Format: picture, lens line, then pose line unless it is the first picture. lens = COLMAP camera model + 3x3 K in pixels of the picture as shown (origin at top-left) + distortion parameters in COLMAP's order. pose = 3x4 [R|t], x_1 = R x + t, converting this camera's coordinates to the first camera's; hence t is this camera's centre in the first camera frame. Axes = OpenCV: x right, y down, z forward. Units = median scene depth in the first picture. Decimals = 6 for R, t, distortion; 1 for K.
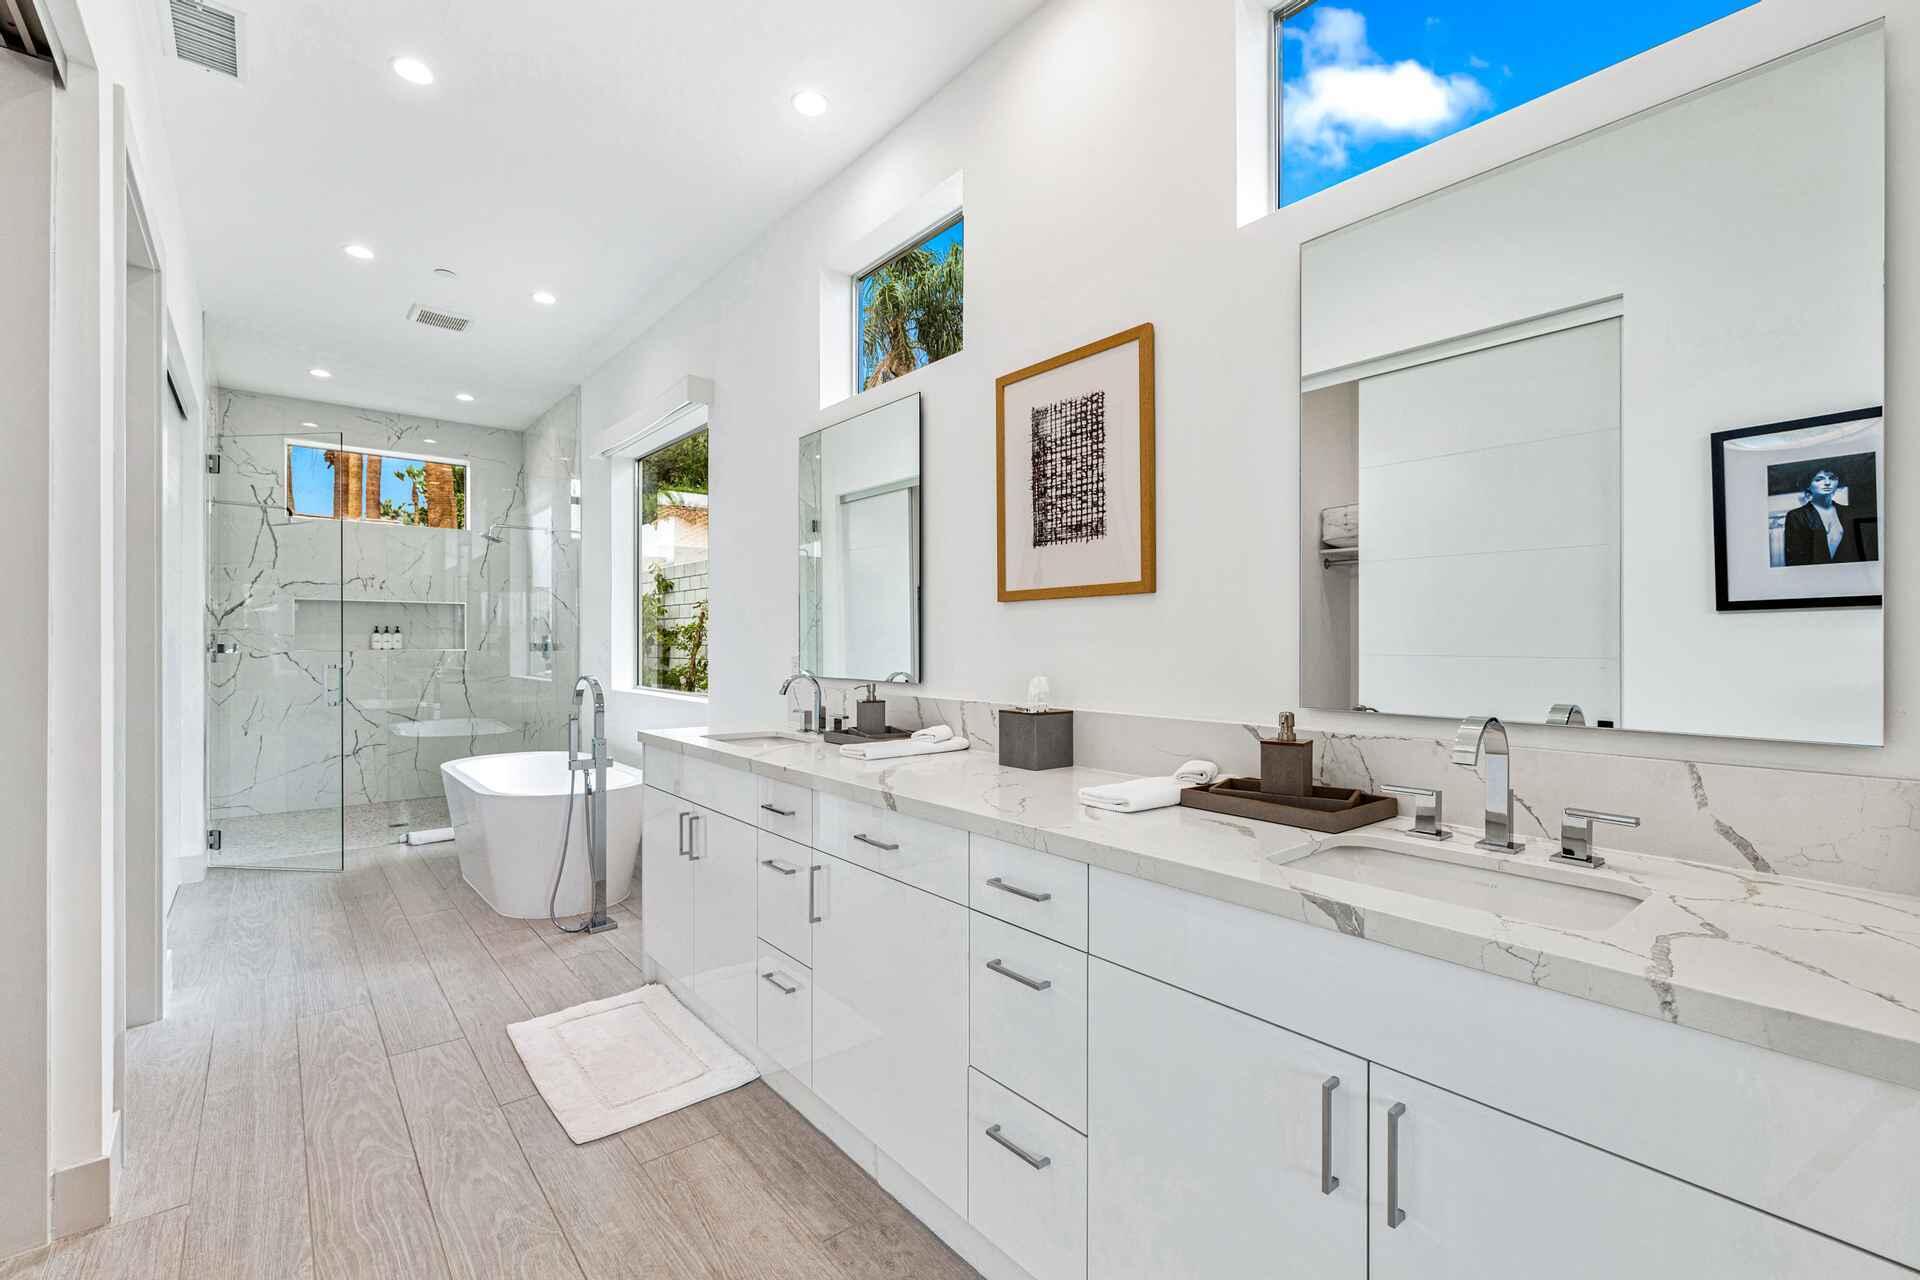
lens RADIAL K [[833.9, 0, 966.0], [0, 833.9, 650.6], [0, 0, 1]] dist [-0.001610, -0.000131]
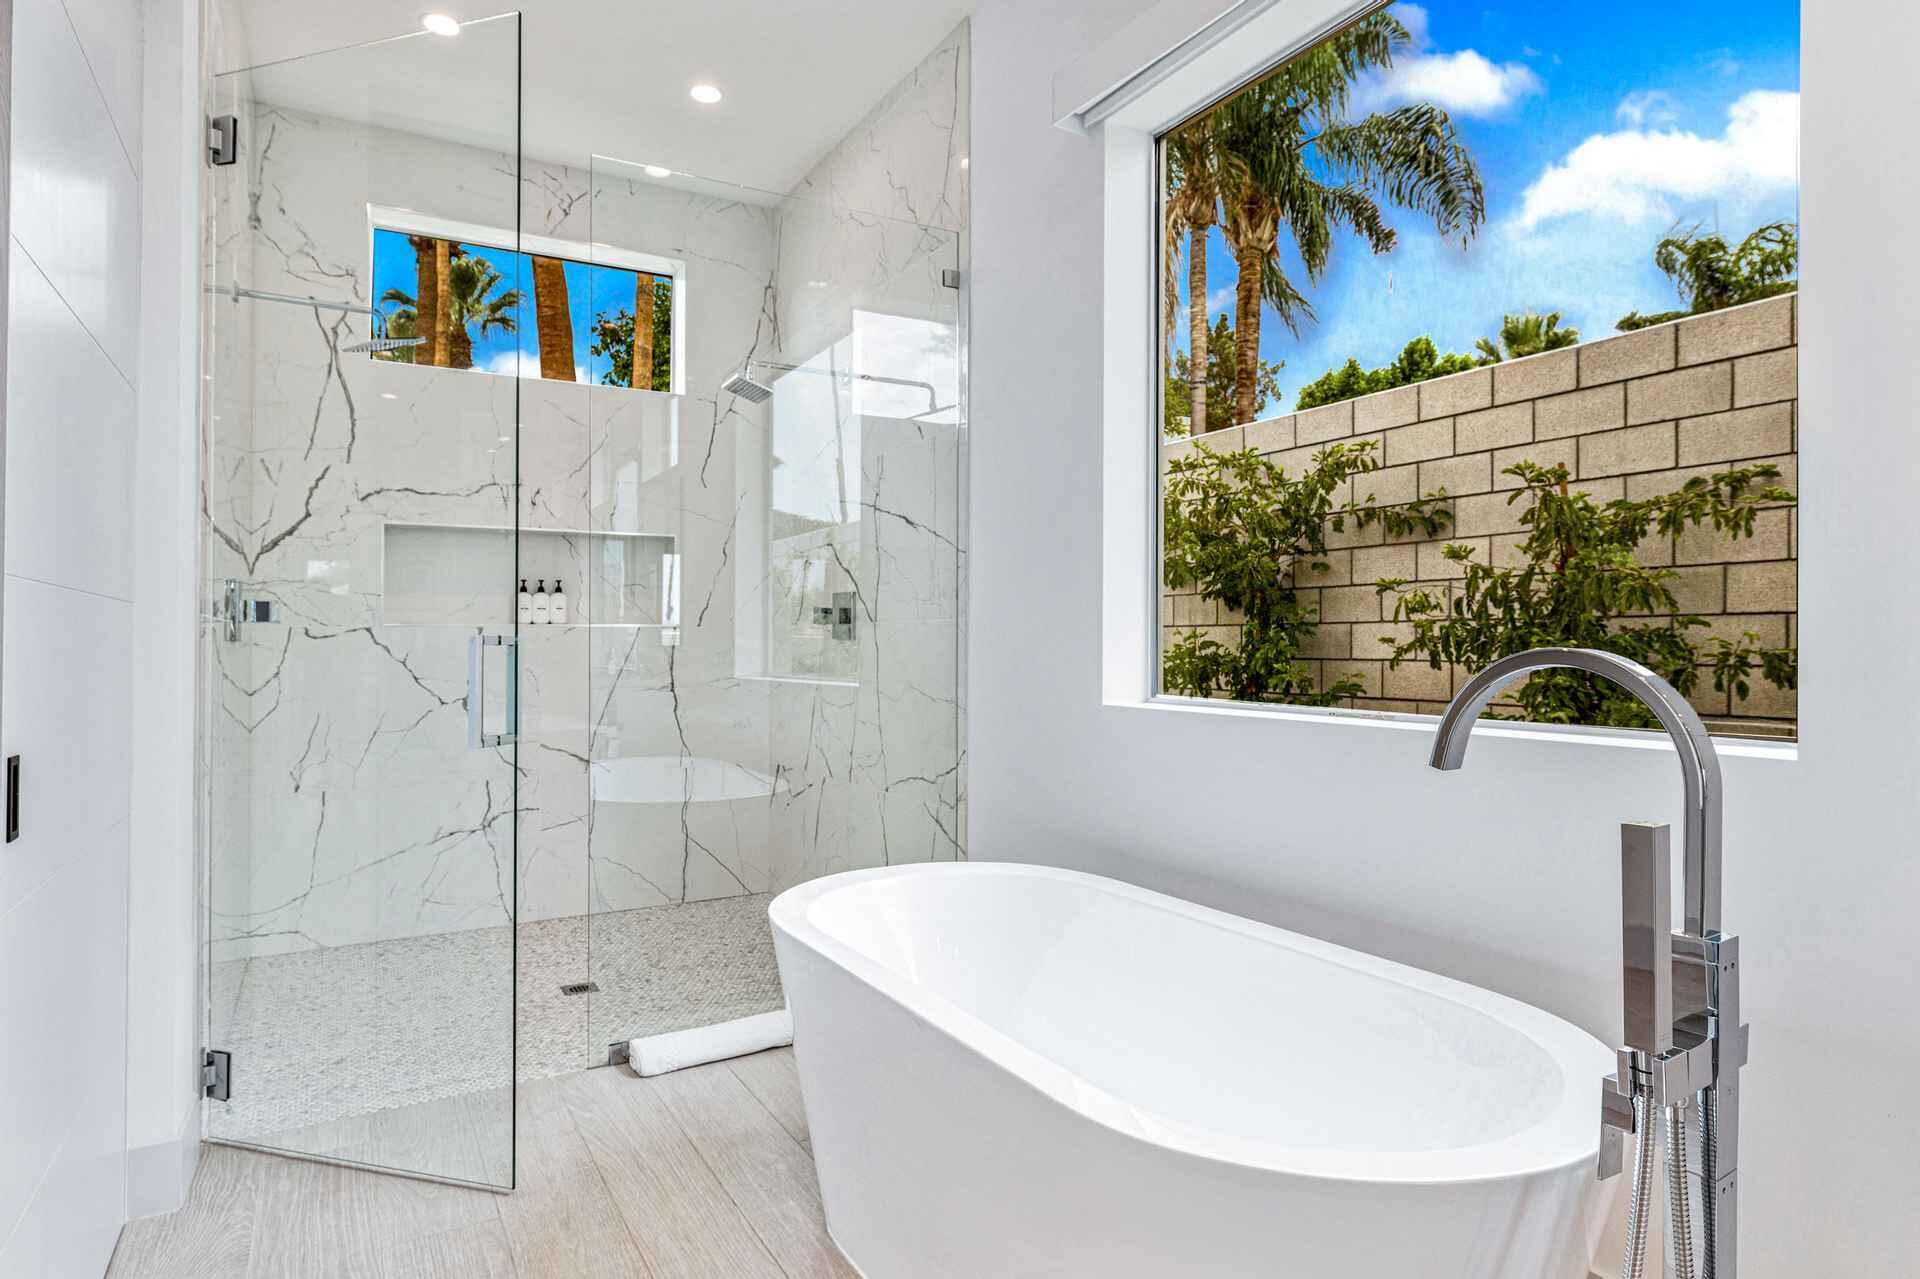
lens RADIAL K [[1049.0, 0, 960.0], [0, 1049.0, 639.5], [0, 0, 1]] dist [-0.002136, -0.000330]
pose [[0.987261, -0.006371, -0.158983, -0.368693], [0.004047, 0.999880, -0.014933, 0.021020], [0.159059, 0.014100, 0.987168, 0.438028]]
